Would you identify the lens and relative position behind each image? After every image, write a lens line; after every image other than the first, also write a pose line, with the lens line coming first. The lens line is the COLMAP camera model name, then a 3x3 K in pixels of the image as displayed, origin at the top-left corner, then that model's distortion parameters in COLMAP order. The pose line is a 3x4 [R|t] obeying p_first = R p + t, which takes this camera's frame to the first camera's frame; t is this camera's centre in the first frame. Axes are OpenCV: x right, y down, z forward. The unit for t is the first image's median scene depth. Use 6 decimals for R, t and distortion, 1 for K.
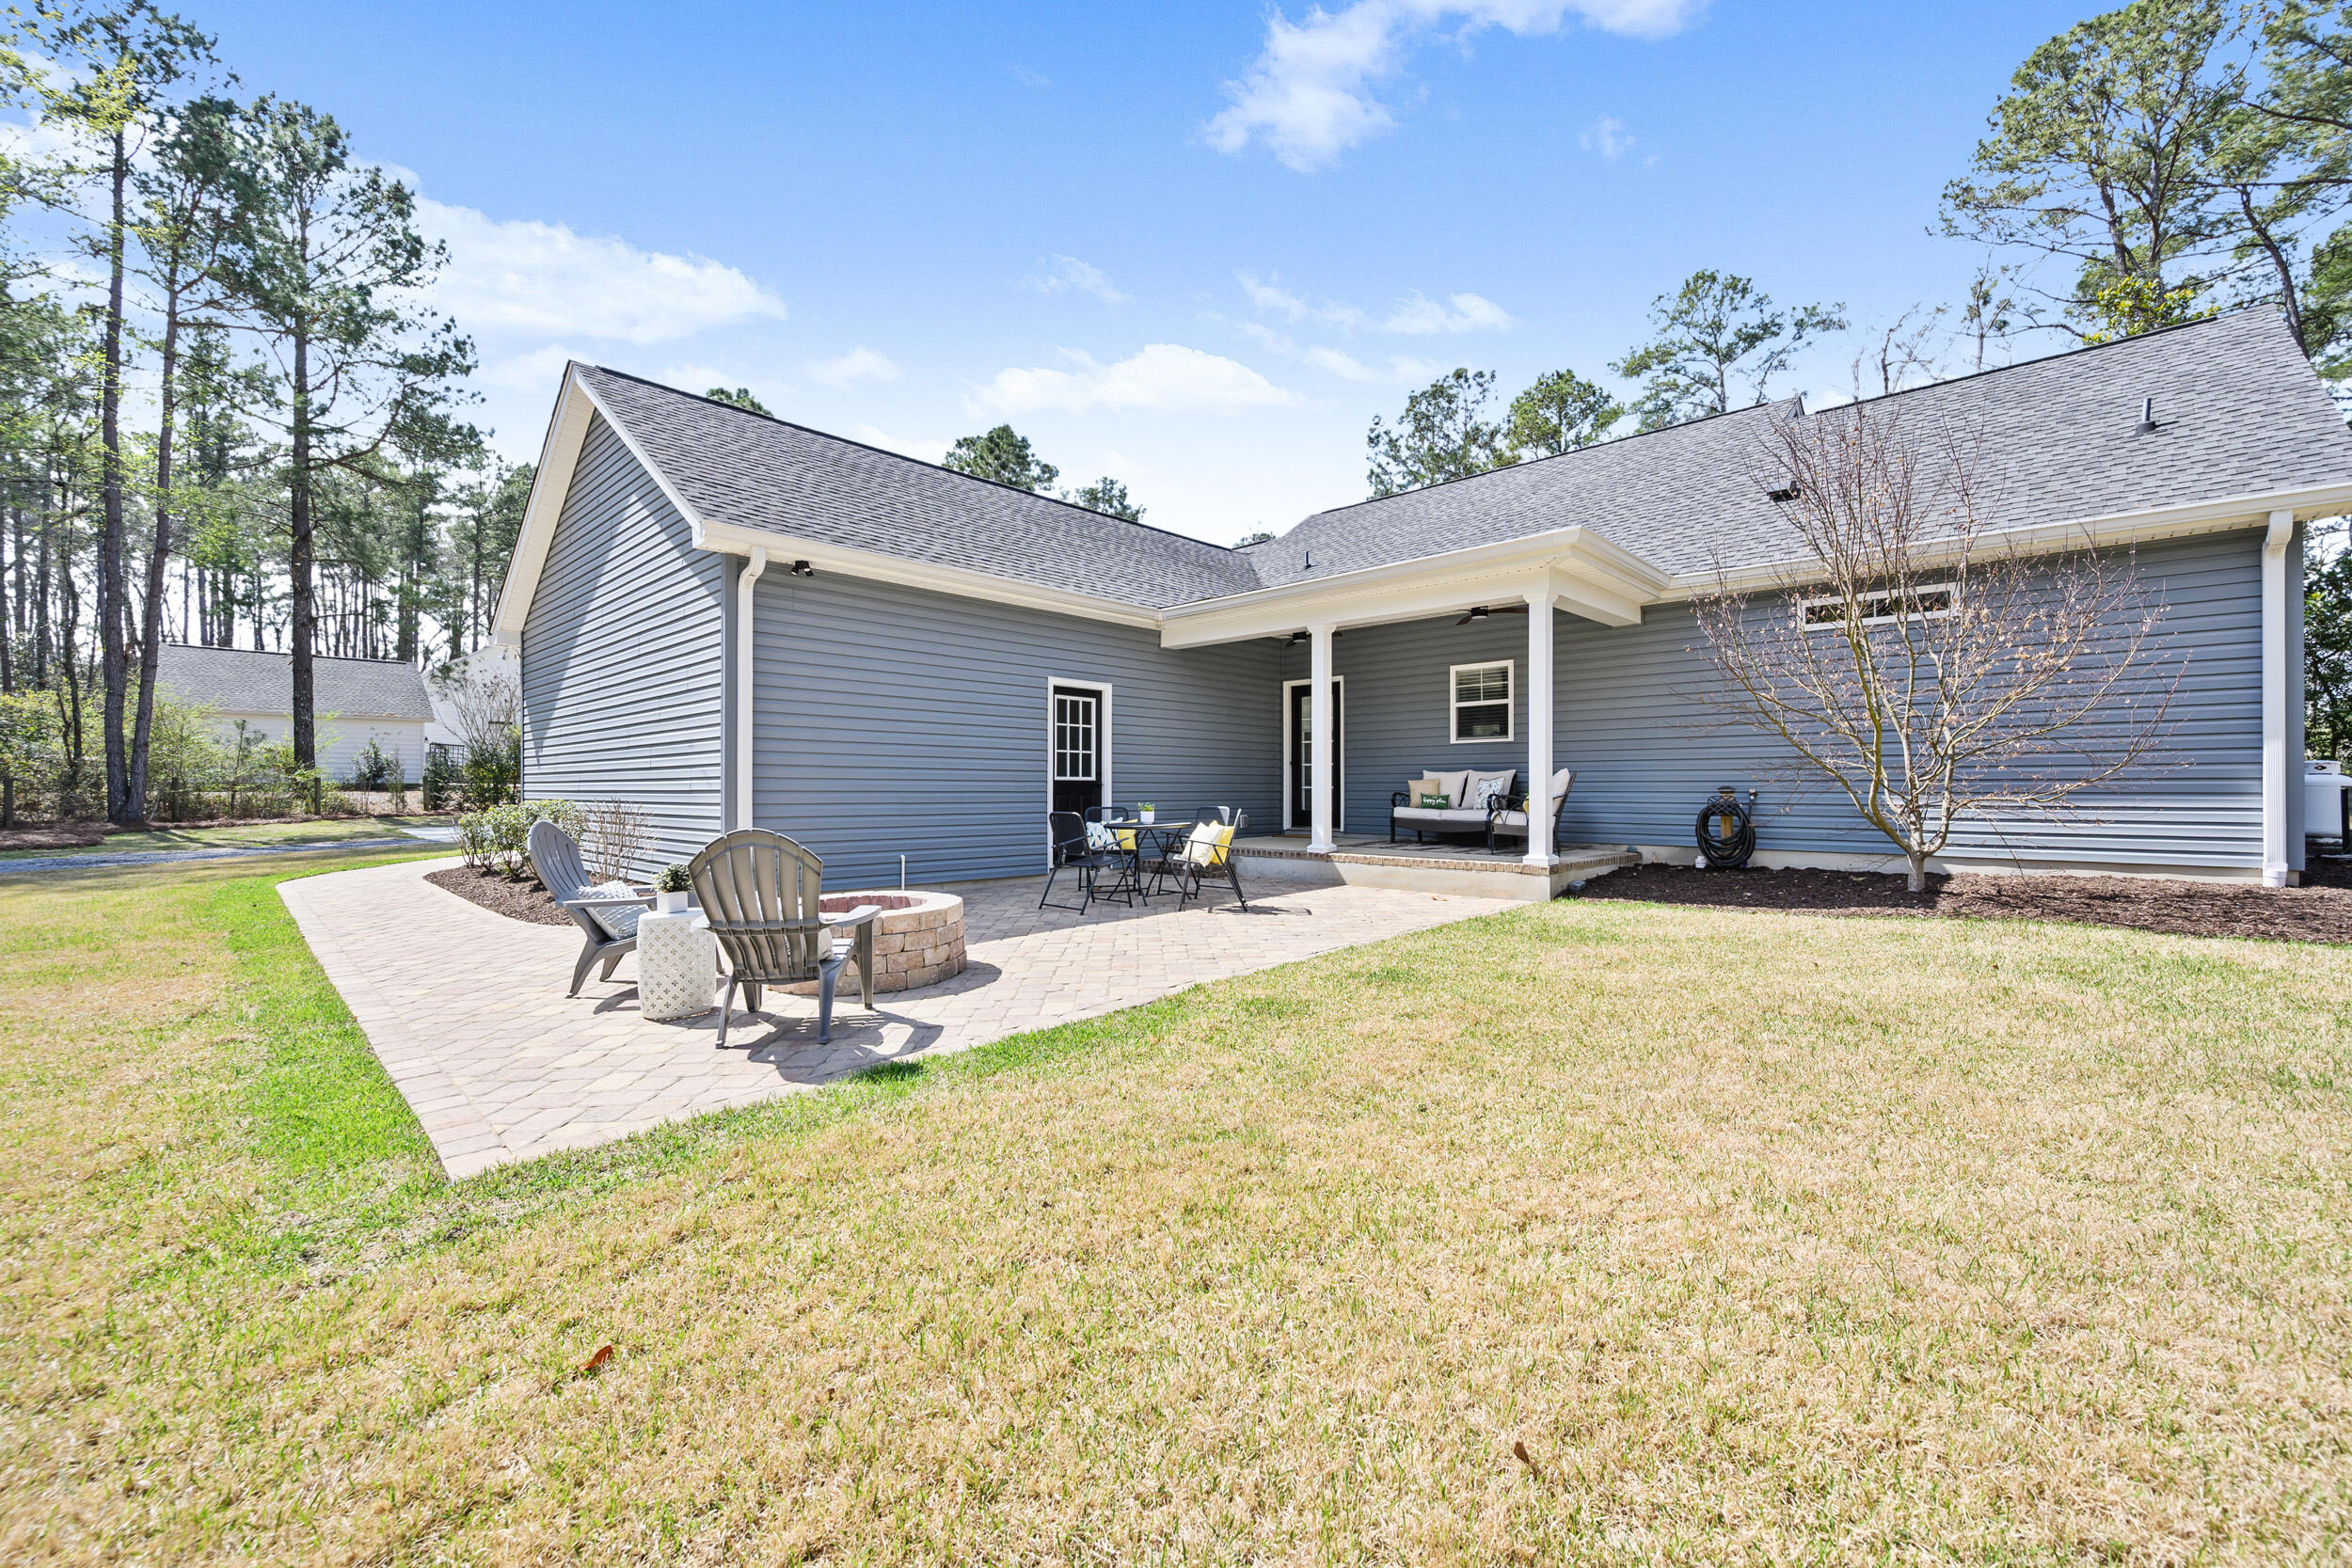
lens RADIAL K [[946.0, 0, 1185.9], [0, 946.0, 818.1], [0, 0, 1]] dist [-0.000468, -0.000097]
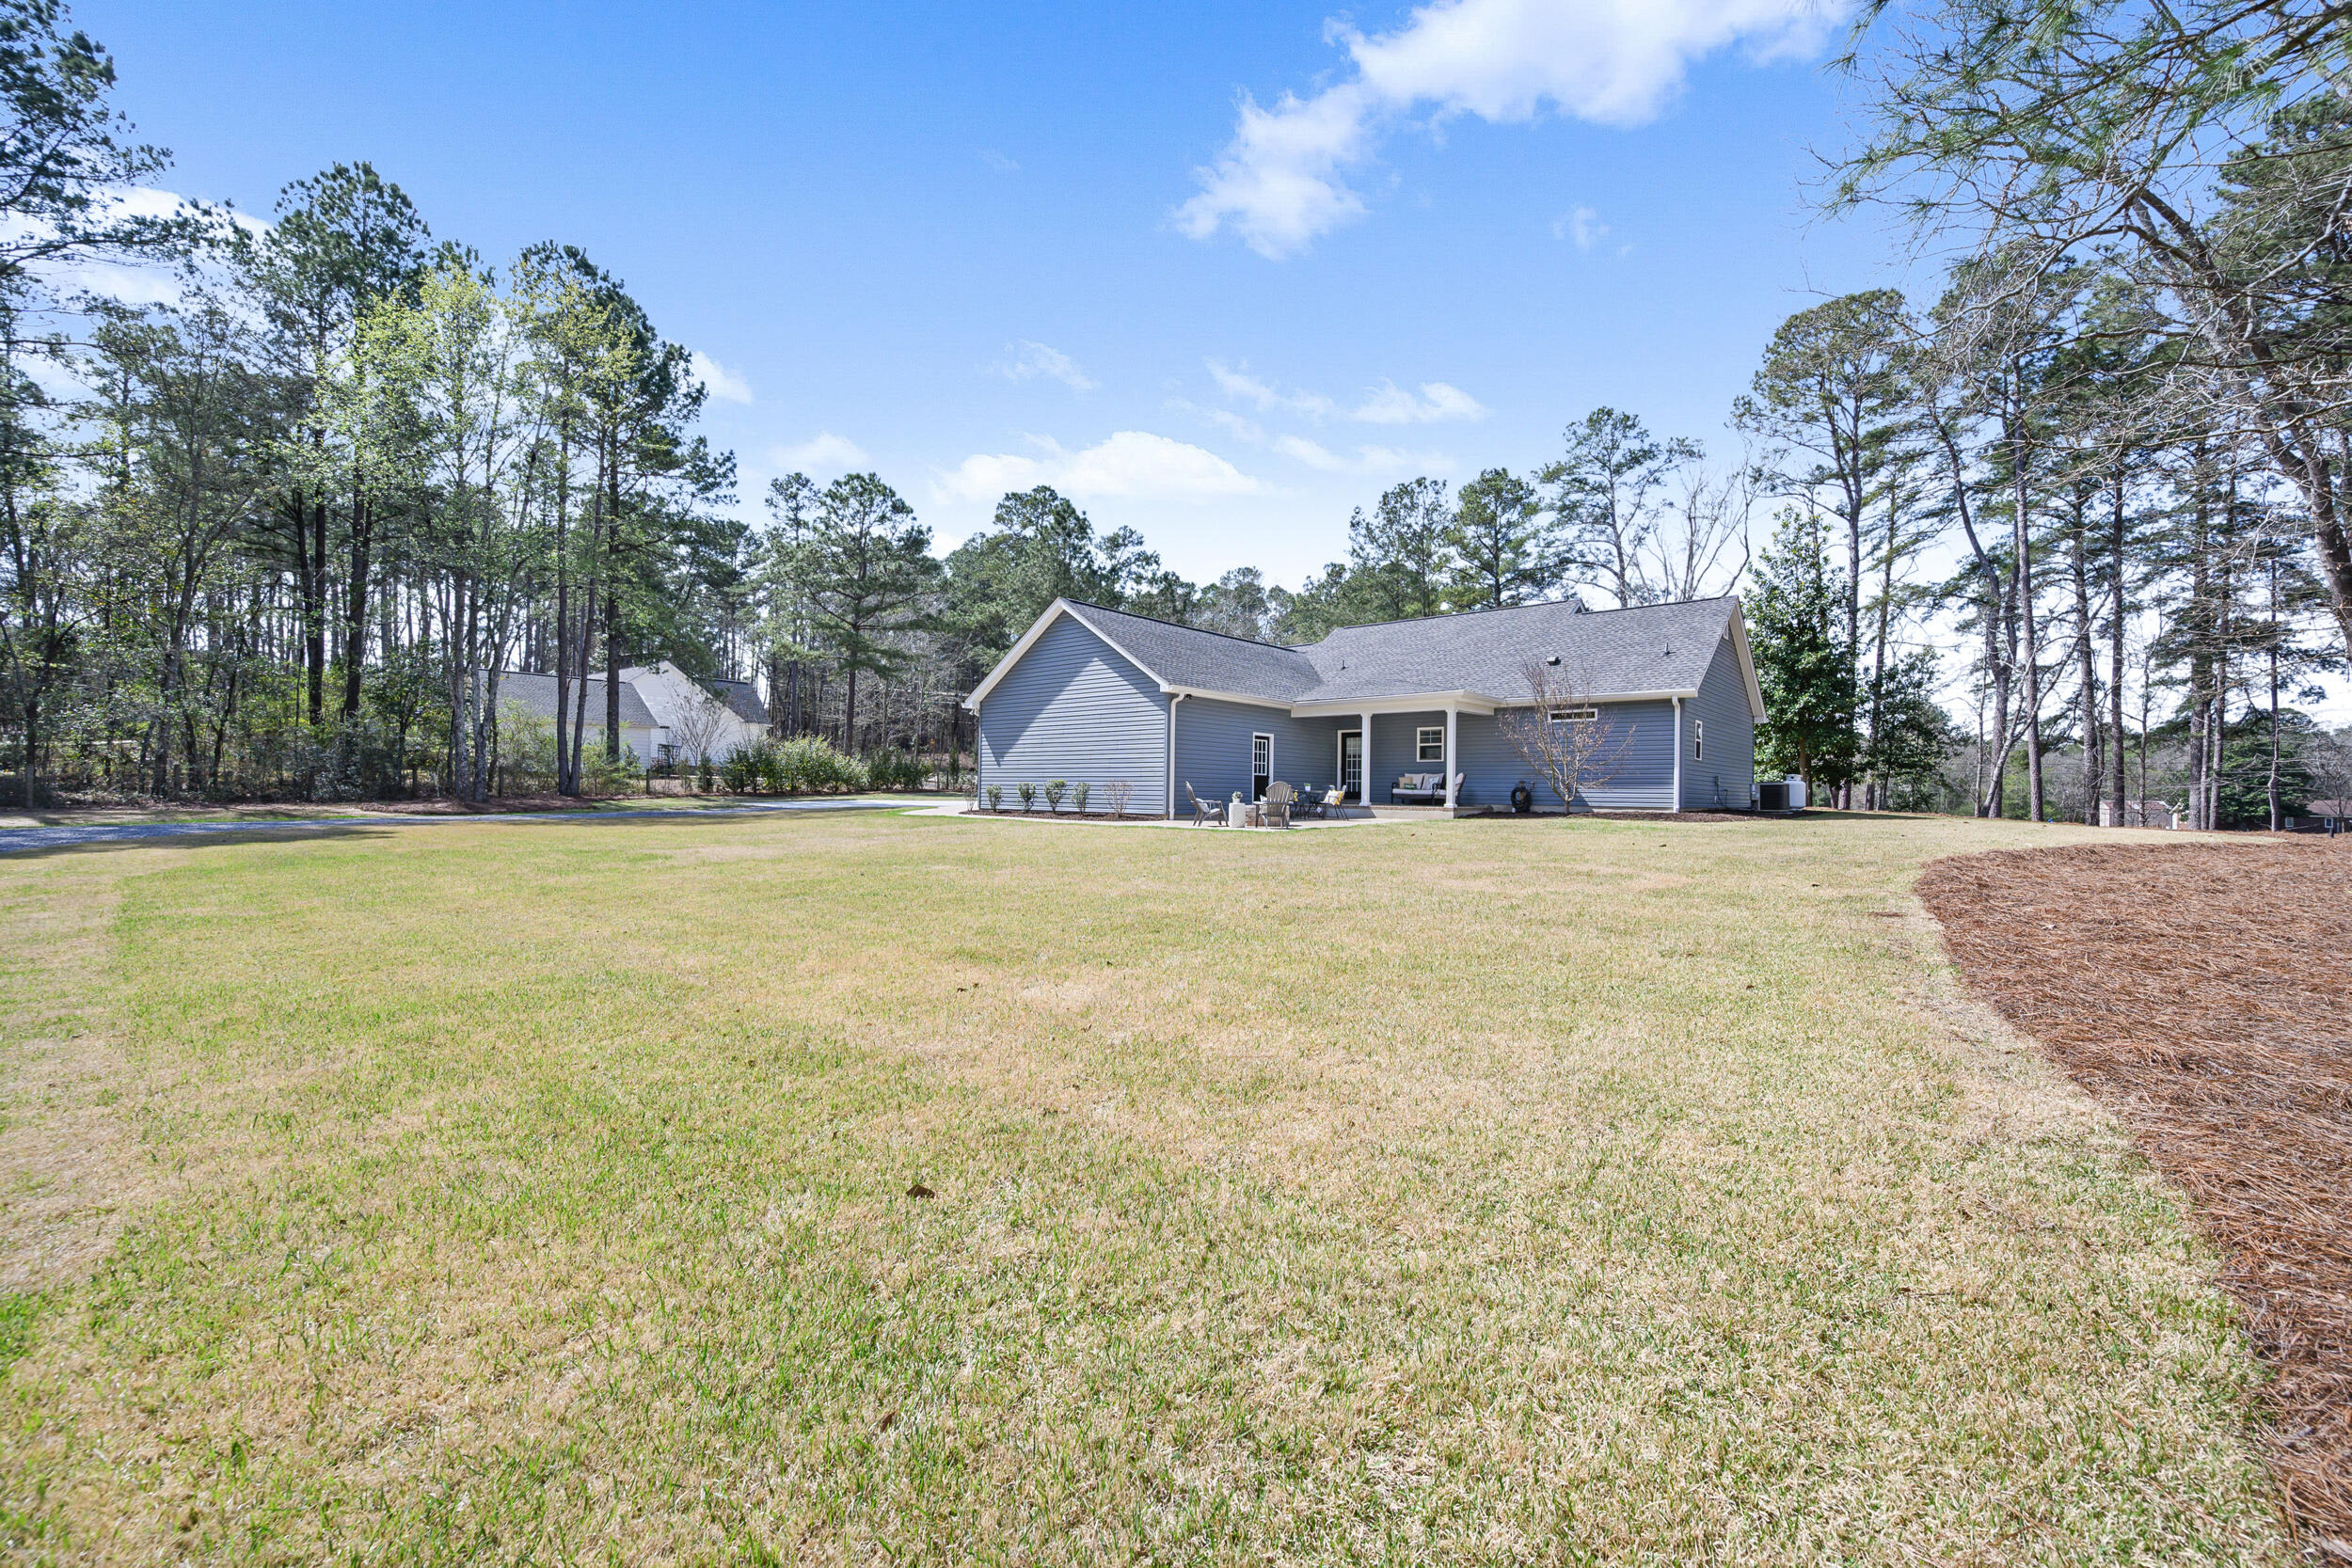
lens RADIAL K [[940.7, 0, 1181.0], [0, 940.7, 792.9], [0, 0, 1]] dist [0.000007, 0.000060]
pose [[0.999142, 0.017148, 0.037711, -0.132966], [-0.015993, 0.999400, -0.030725, 0.026717], [-0.038215, 0.030095, 0.998816, -0.444360]]
